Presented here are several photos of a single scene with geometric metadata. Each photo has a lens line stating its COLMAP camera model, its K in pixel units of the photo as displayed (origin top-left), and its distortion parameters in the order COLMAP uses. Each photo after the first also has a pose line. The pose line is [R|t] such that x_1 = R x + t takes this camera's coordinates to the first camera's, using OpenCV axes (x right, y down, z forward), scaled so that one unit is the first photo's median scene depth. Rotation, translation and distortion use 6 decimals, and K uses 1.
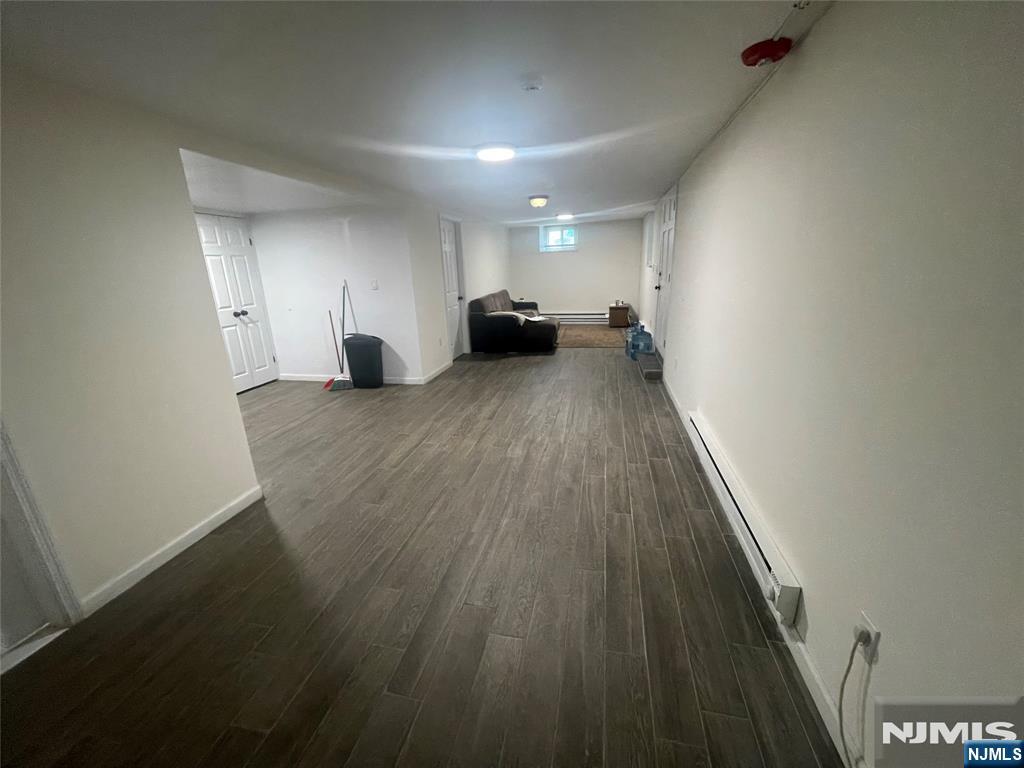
lens RADIAL K [[412.3, 0, 511.9], [0, 412.3, 387.2], [0, 0, 1]] dist [0.001805, 0.000107]
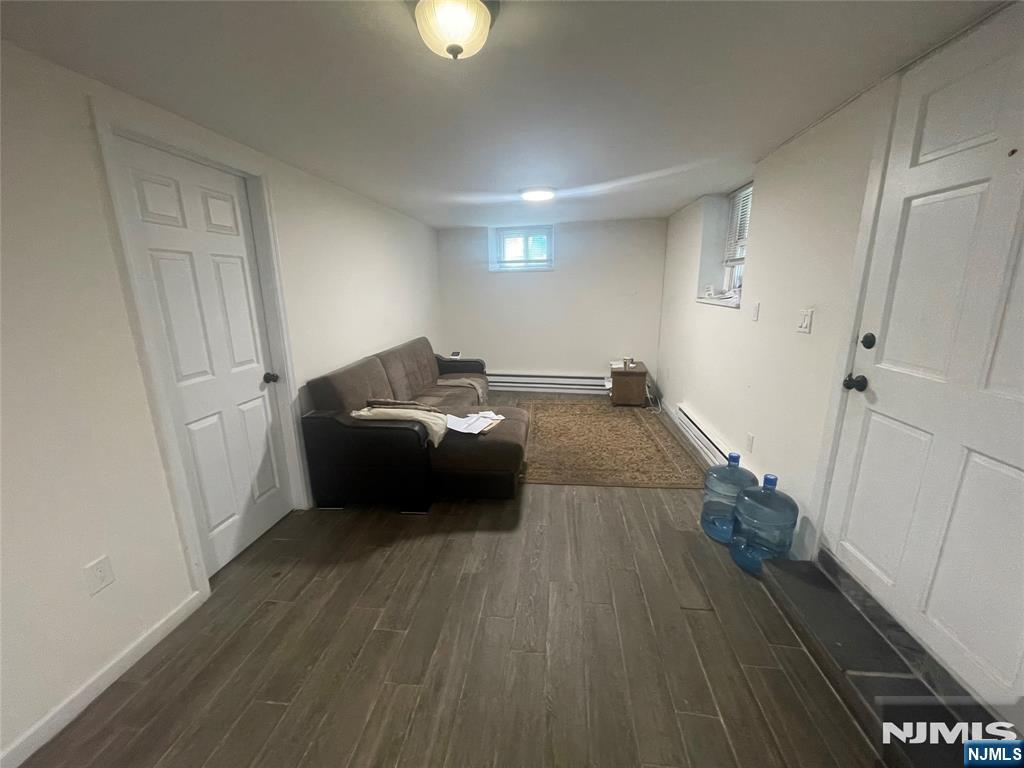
lens RADIAL K [[412.3, 0, 511.9], [0, 412.3, 387.2], [0, 0, 1]] dist [0.001805, 0.000107]
pose [[0.994786, -0.001352, 0.101973, 0.047102], [0.006787, 0.998573, -0.052977, -0.155668], [-0.101756, 0.053393, 0.993376, 0.500926]]
